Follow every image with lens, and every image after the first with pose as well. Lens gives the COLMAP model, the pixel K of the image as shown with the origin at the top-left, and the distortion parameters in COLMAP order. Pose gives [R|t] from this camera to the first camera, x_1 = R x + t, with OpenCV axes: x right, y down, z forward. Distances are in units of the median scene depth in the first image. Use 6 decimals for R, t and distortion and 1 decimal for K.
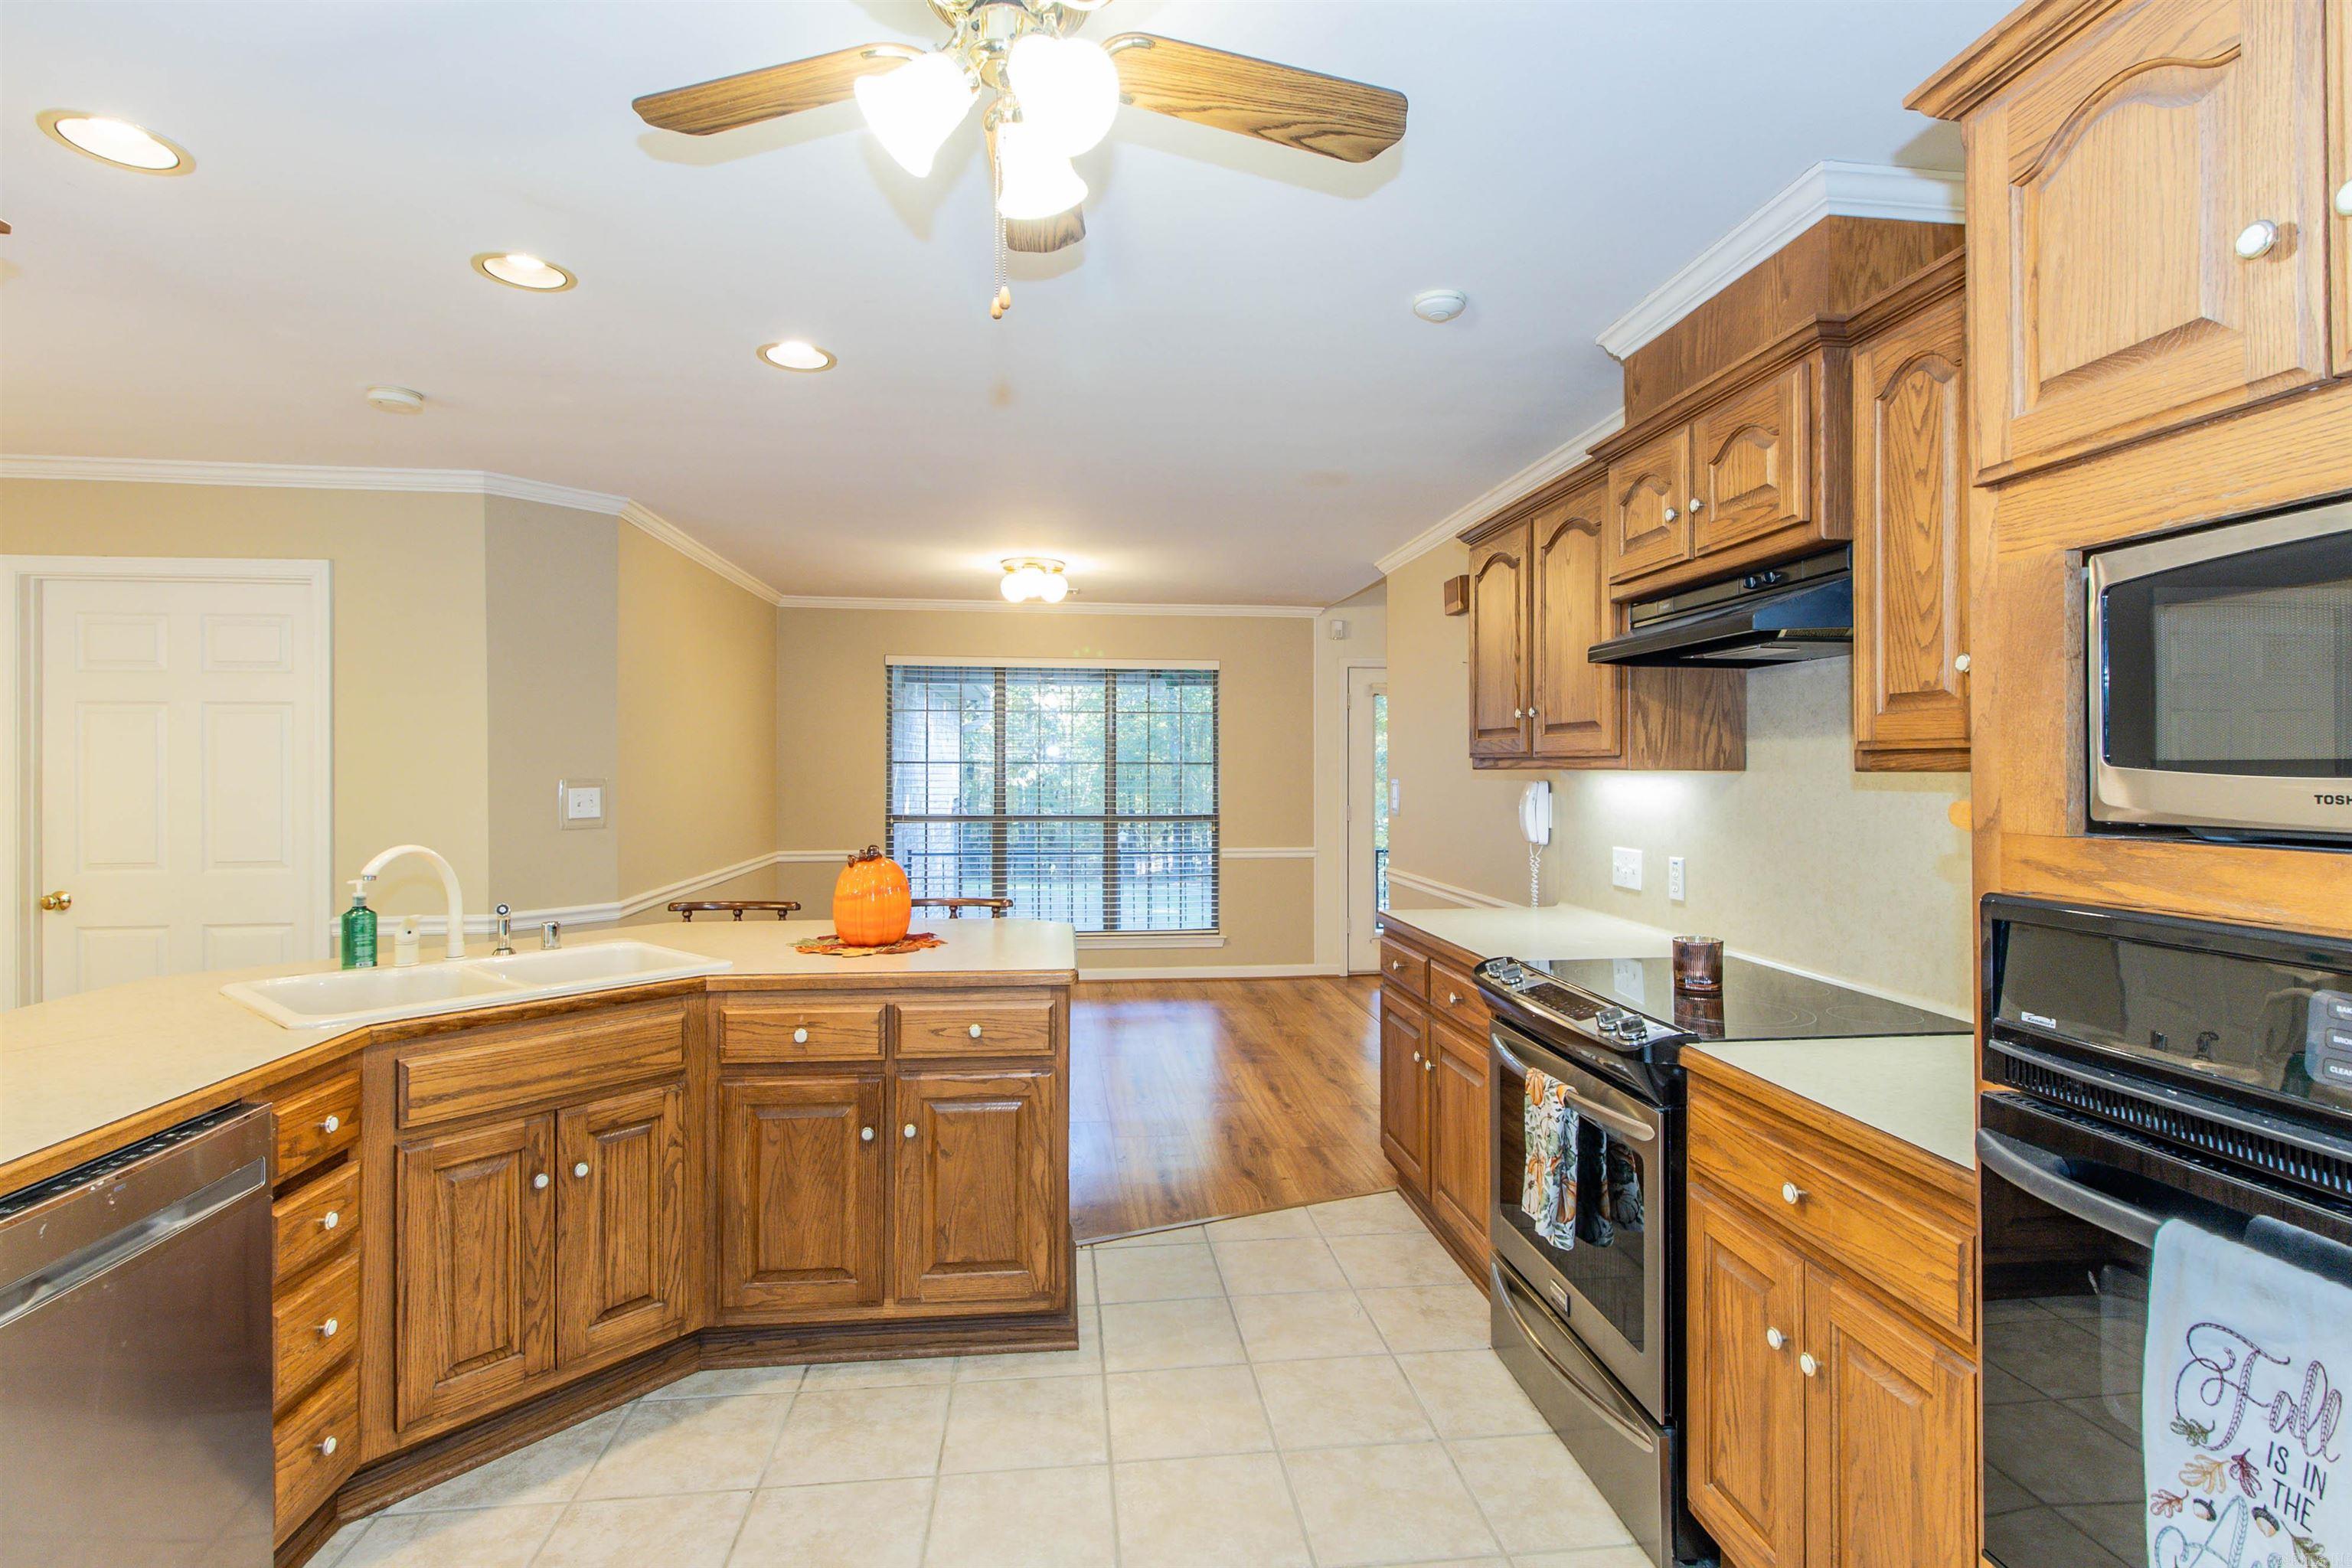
lens RADIAL K [[1074.8, 0, 1170.7], [0, 1074.8, 768.8], [0, 0, 1]] dist [-0.002572, 0.001335]
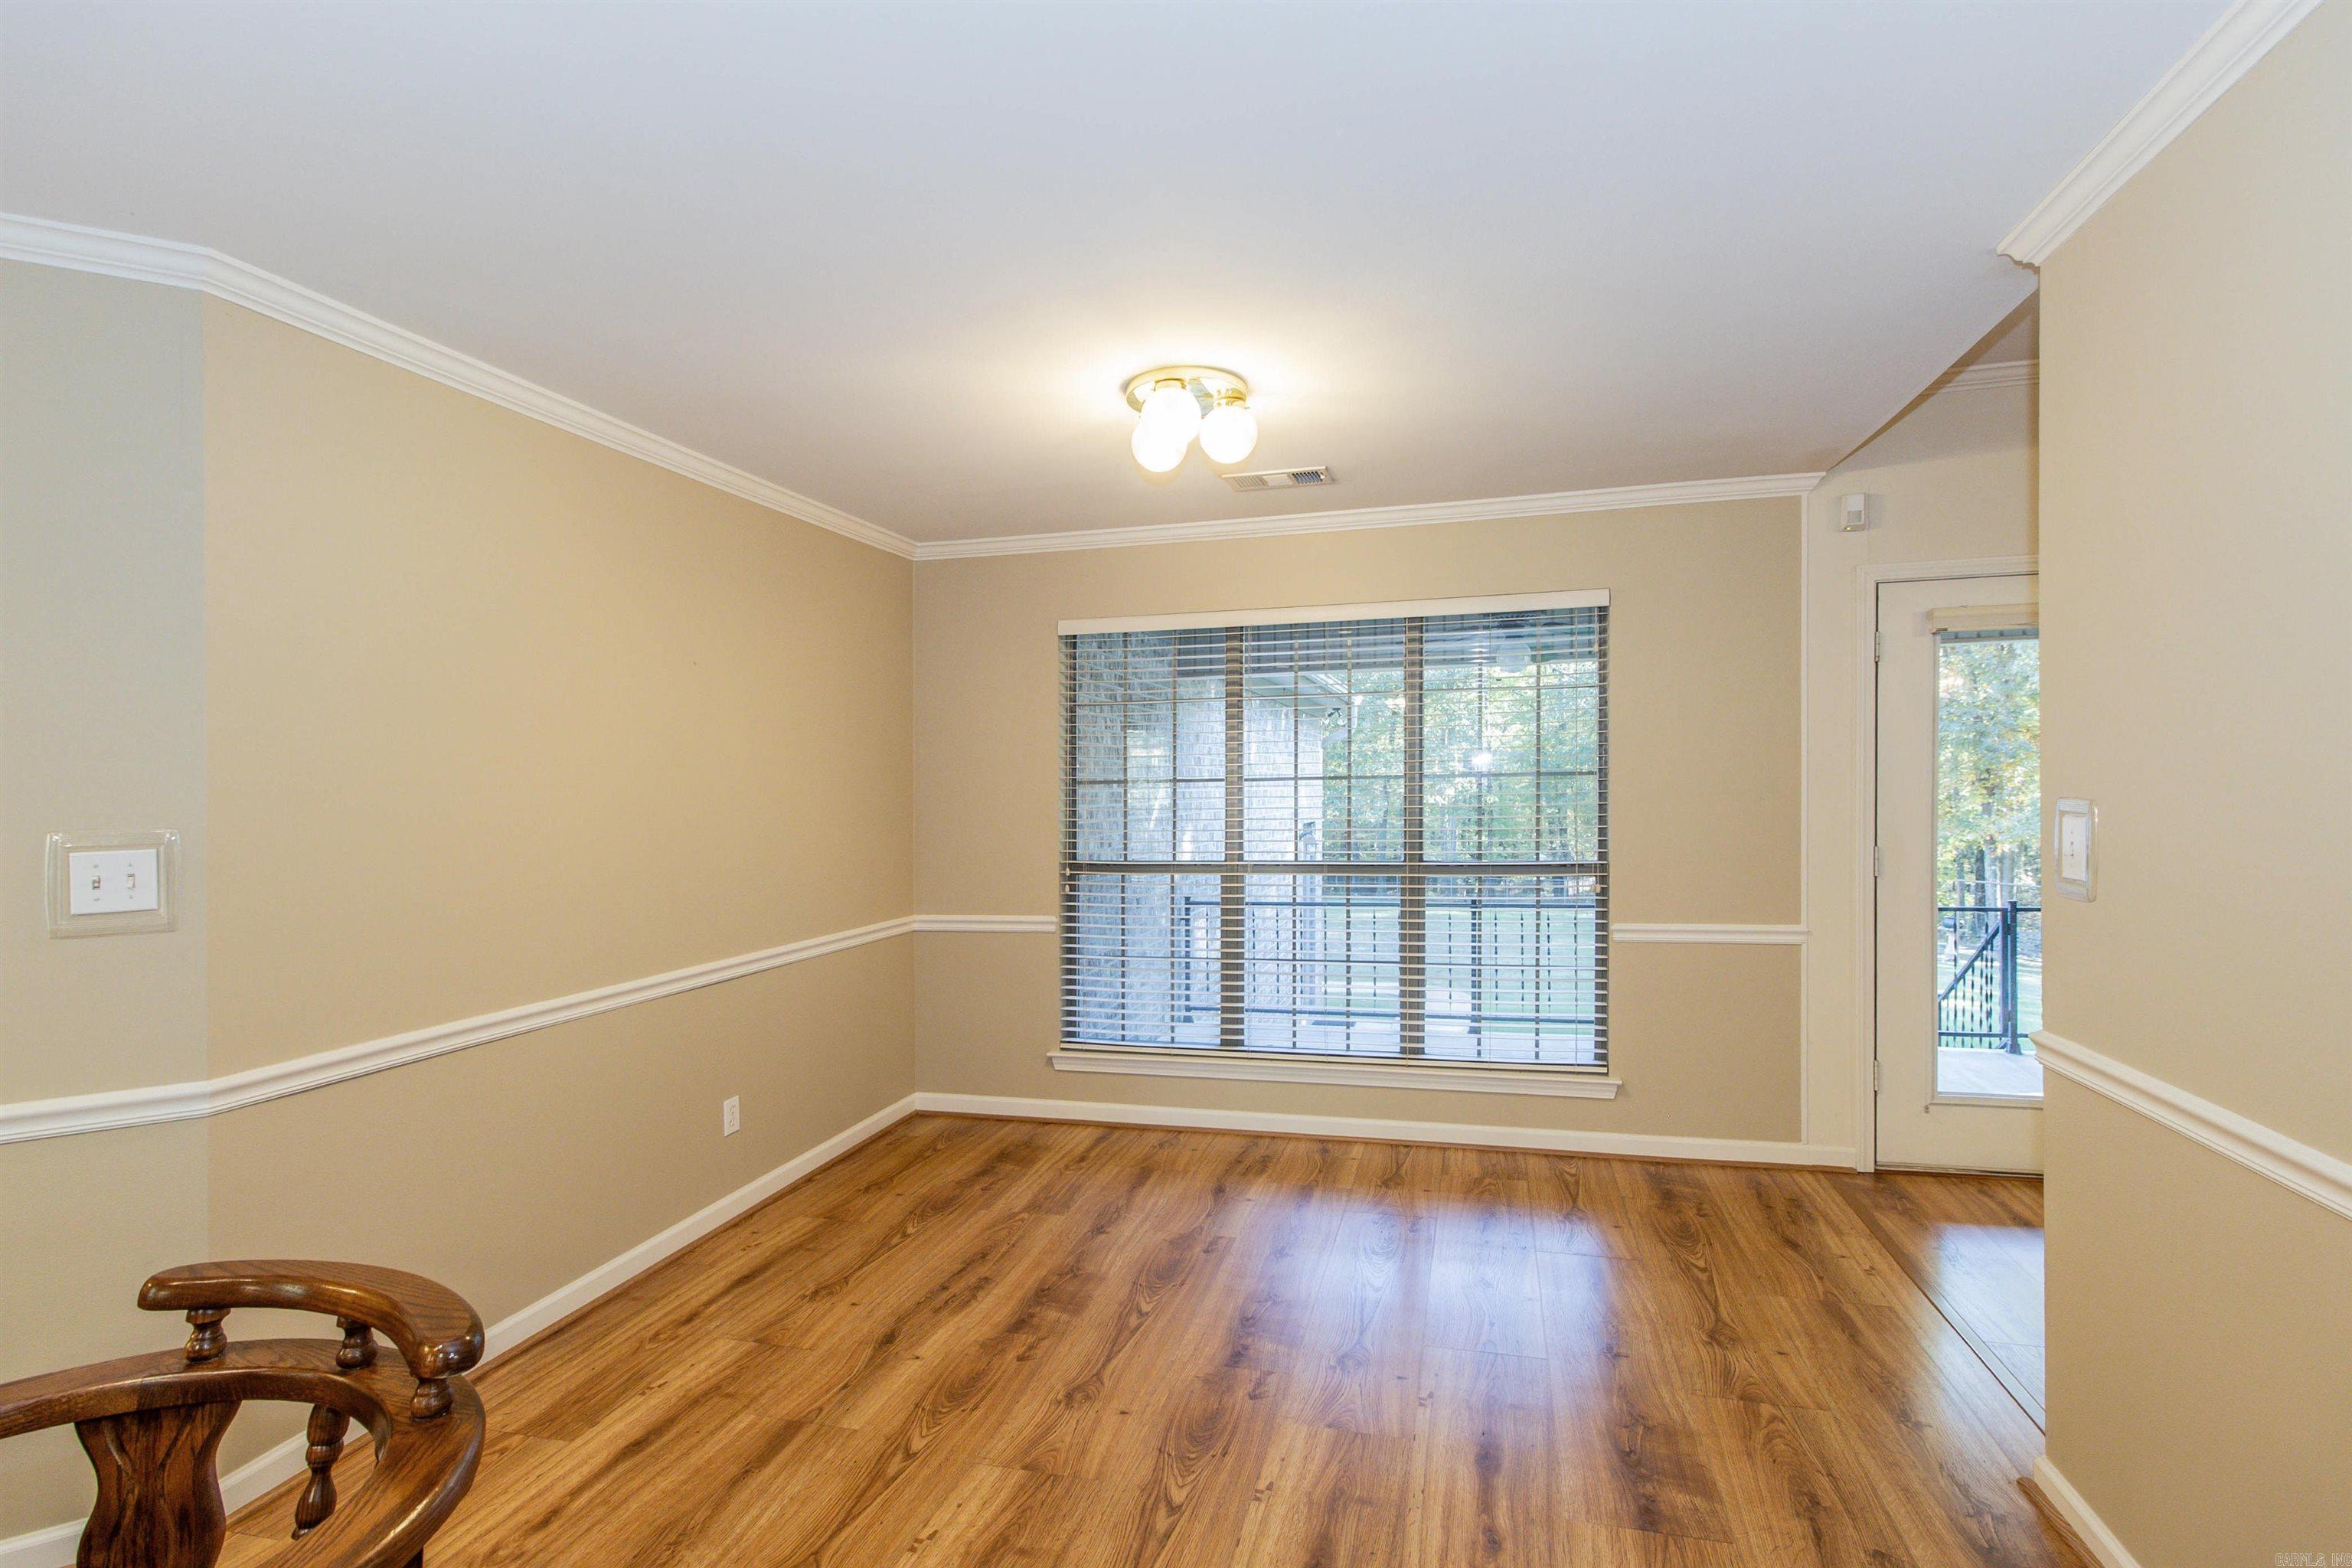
lens RADIAL K [[1074.8, 0, 1177.5], [0, 1074.8, 828.6], [0, 0, 1]] dist [-0.002572, 0.001335]
pose [[0.927697, -0.005829, -0.373289, 0.046972], [0.020314, 0.999185, 0.034882, 0.000507], [0.372782, -0.039943, 0.927059, 0.405874]]
